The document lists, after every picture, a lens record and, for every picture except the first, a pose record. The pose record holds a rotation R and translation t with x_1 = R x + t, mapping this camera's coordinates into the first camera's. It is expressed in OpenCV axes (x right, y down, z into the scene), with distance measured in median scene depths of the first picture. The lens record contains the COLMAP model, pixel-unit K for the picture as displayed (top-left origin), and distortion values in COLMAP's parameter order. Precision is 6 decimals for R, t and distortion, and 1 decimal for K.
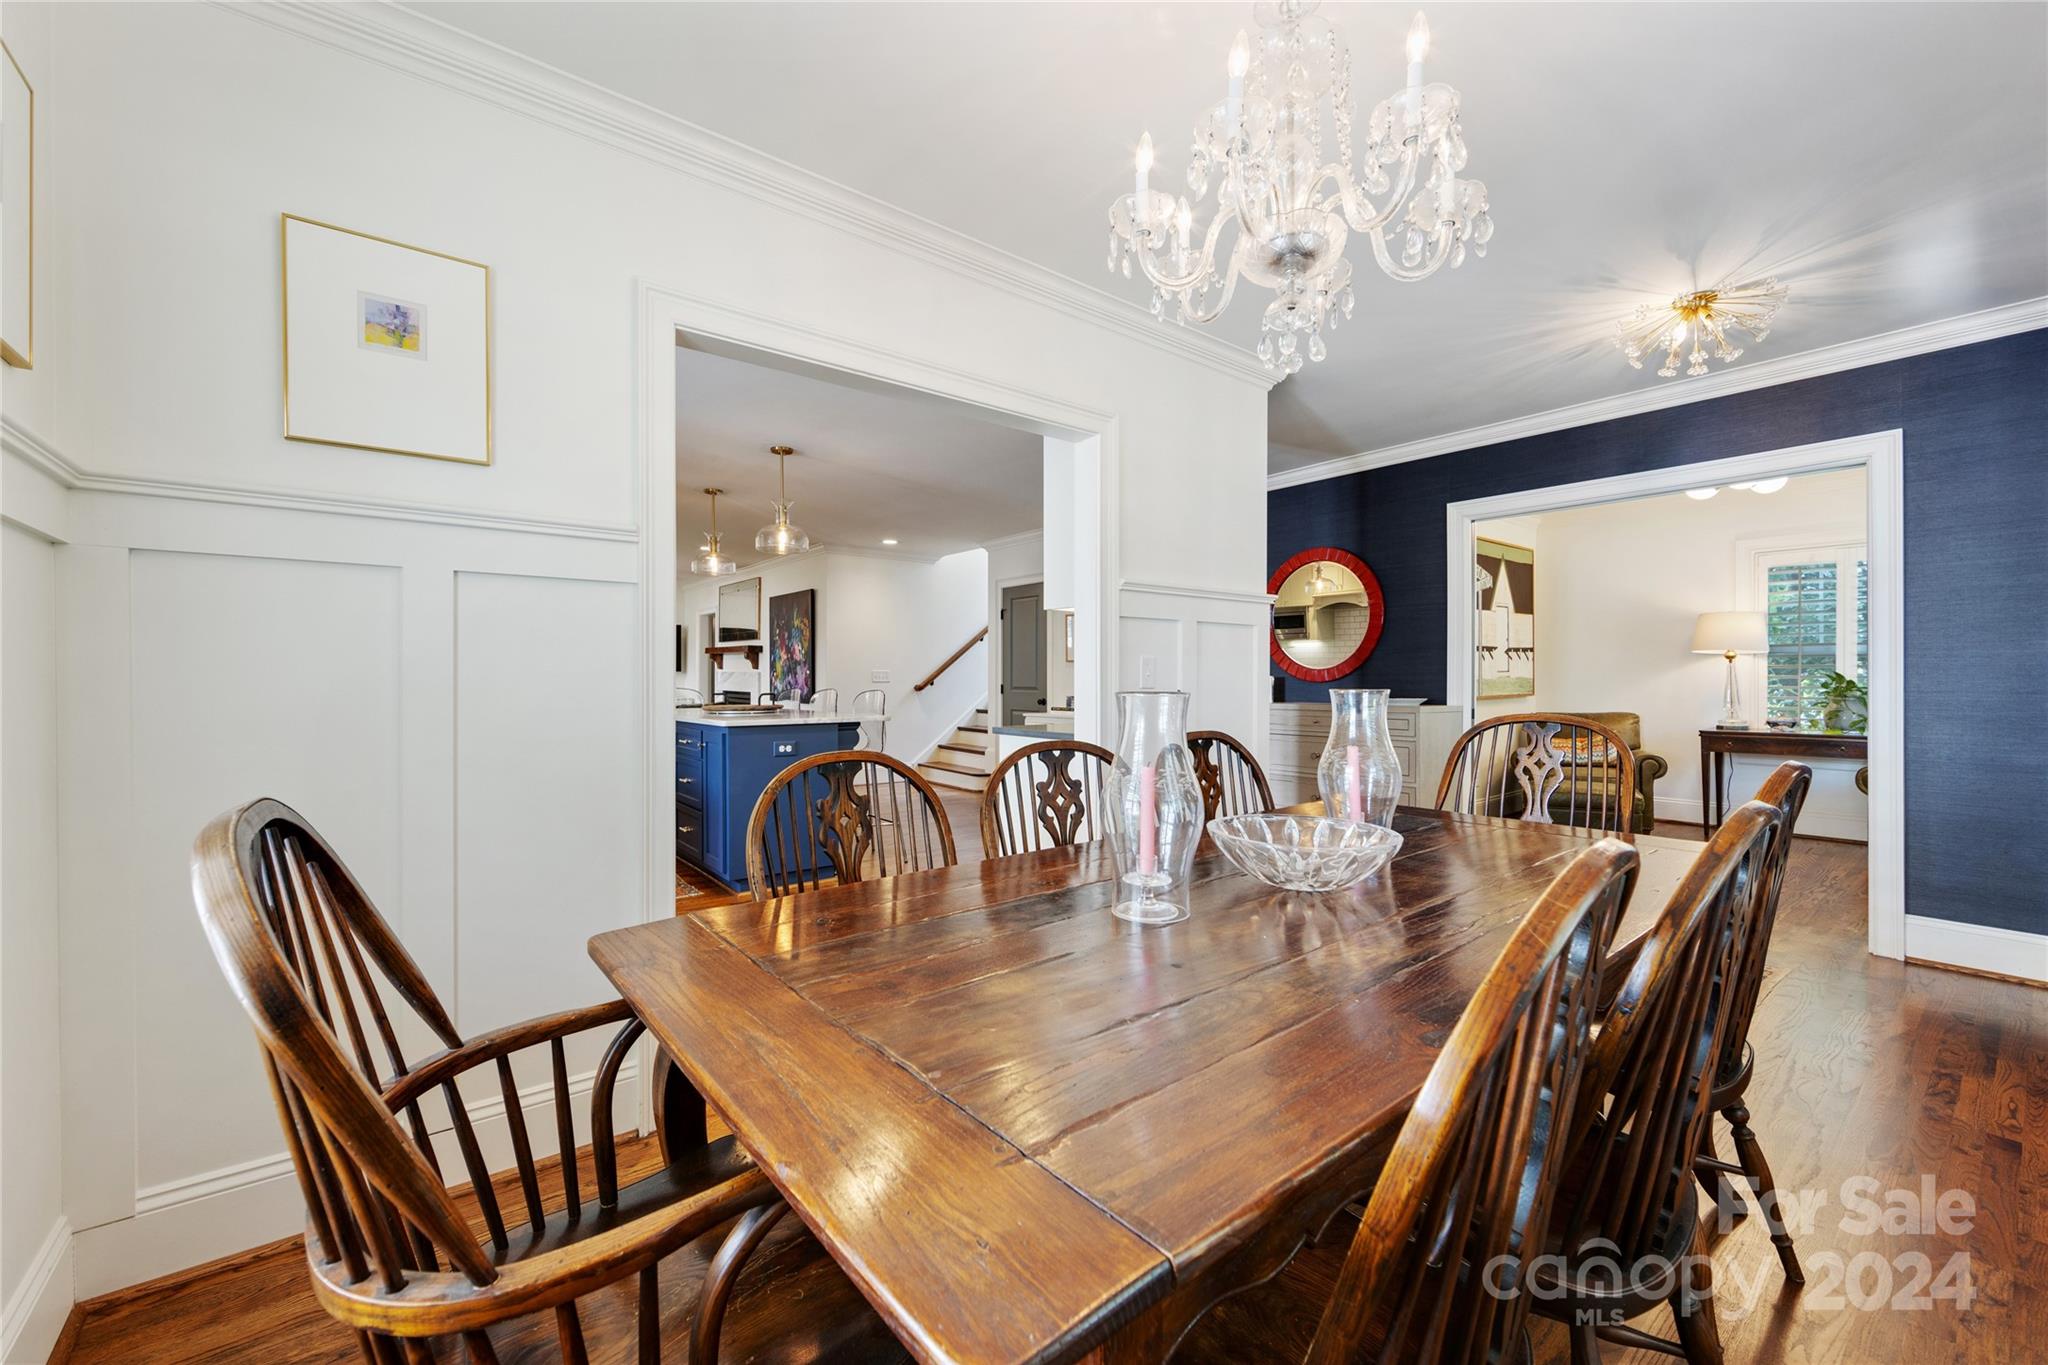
lens RADIAL K [[804.5, 0, 1027.0], [0, 804.5, 681.7], [0, 0, 1]] dist [-0.002316, -0.000106]
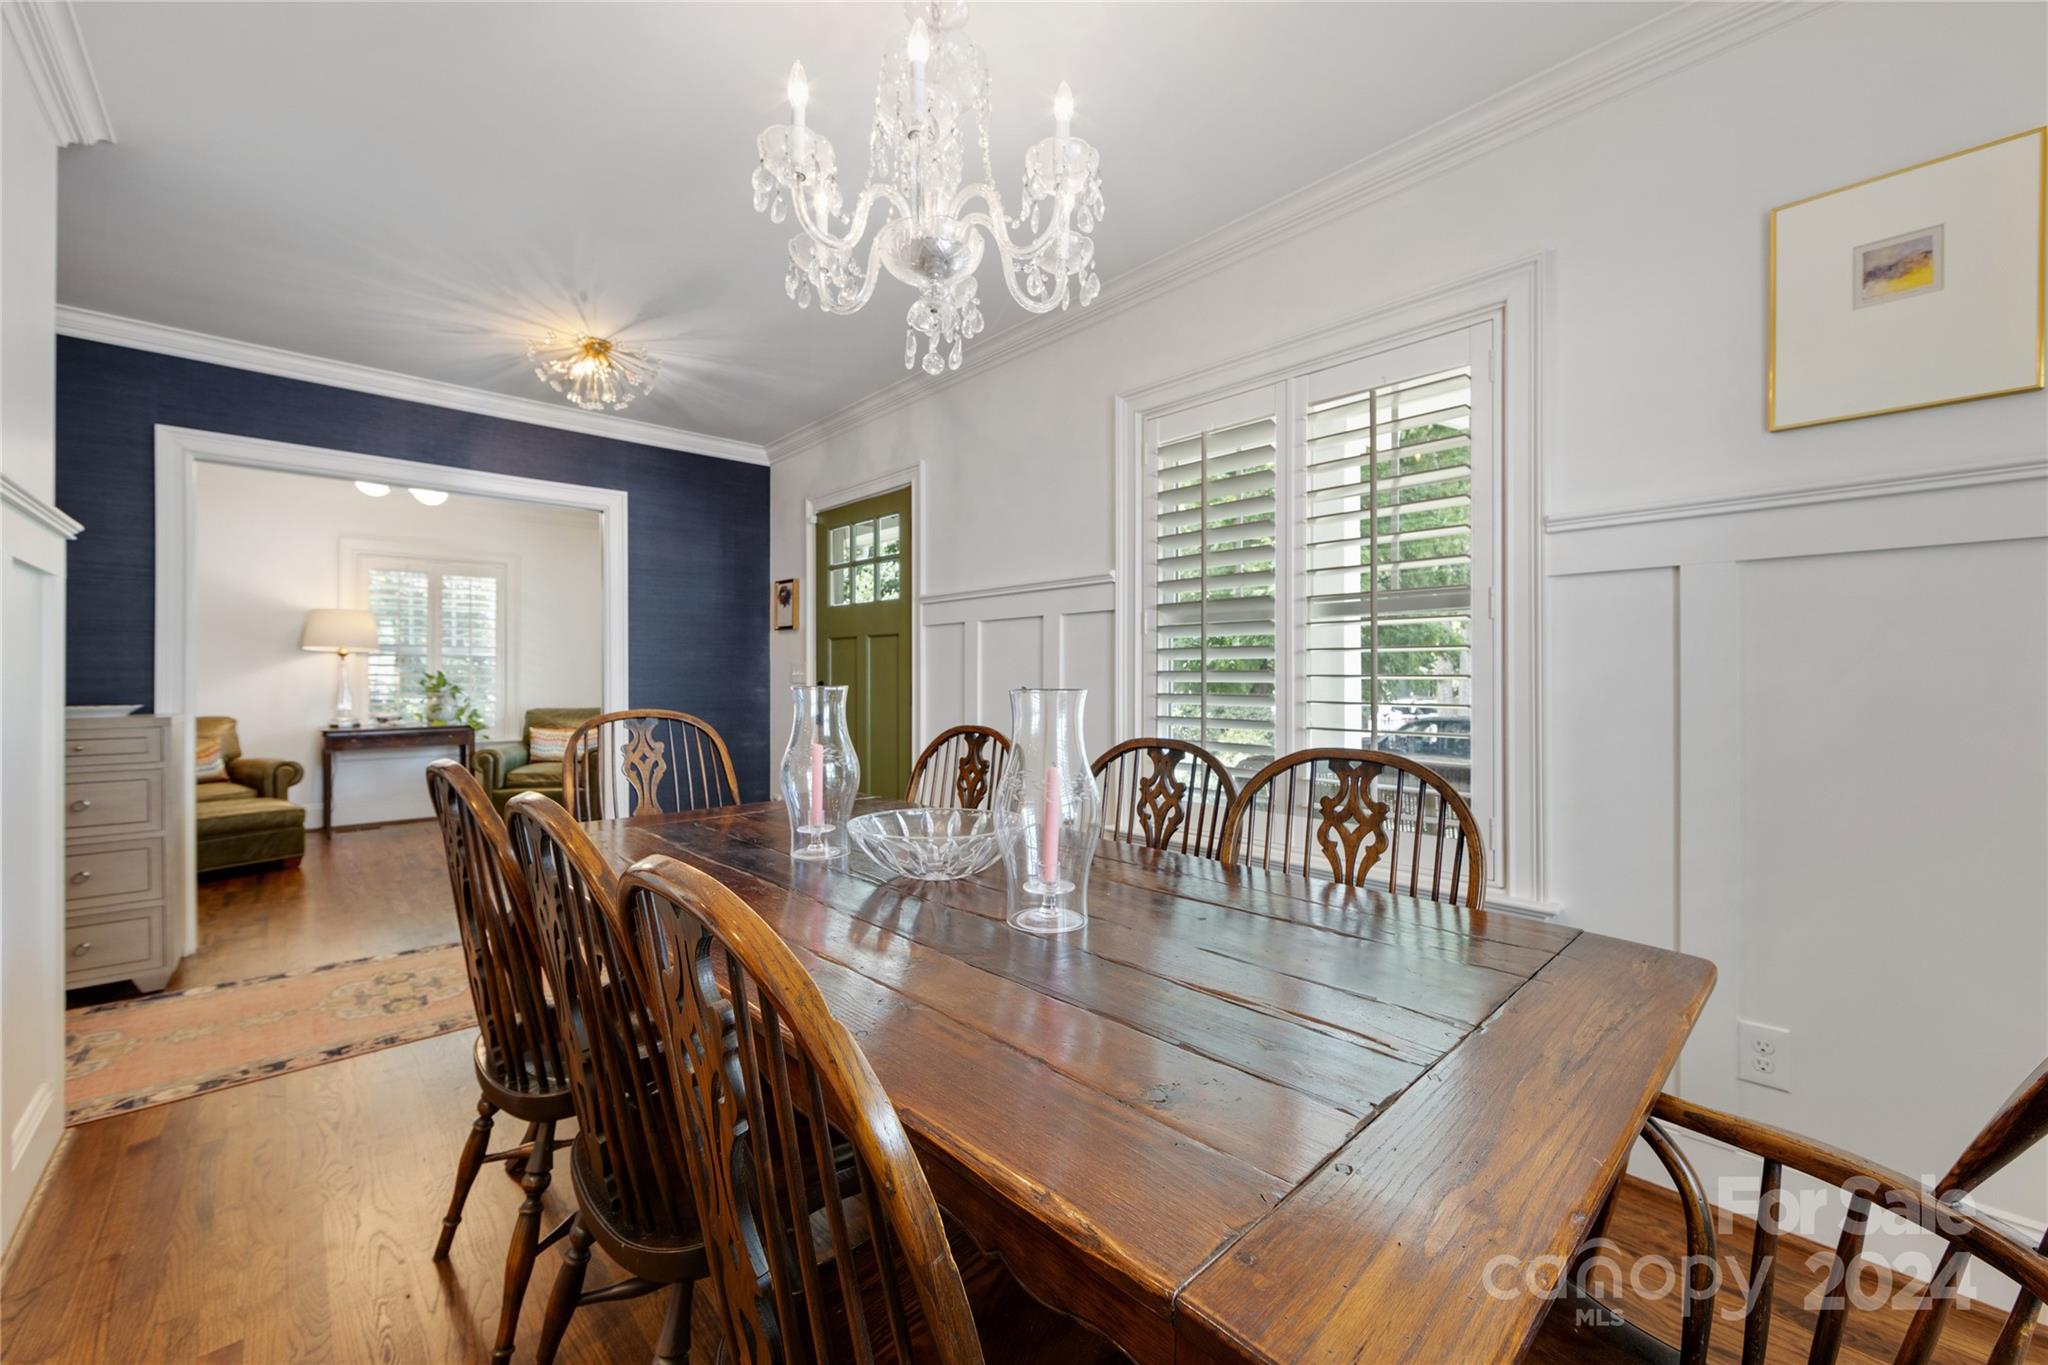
lens RADIAL K [[804.5, 0, 1028.0], [0, 804.5, 674.5], [0, 0, 1]] dist [-0.002316, -0.000106]
pose [[-0.078365, 0.004903, 0.996913, -0.313736], [0.001255, 0.999988, -0.004820, -0.000207], [-0.996924, 0.000873, -0.078370, 0.424282]]
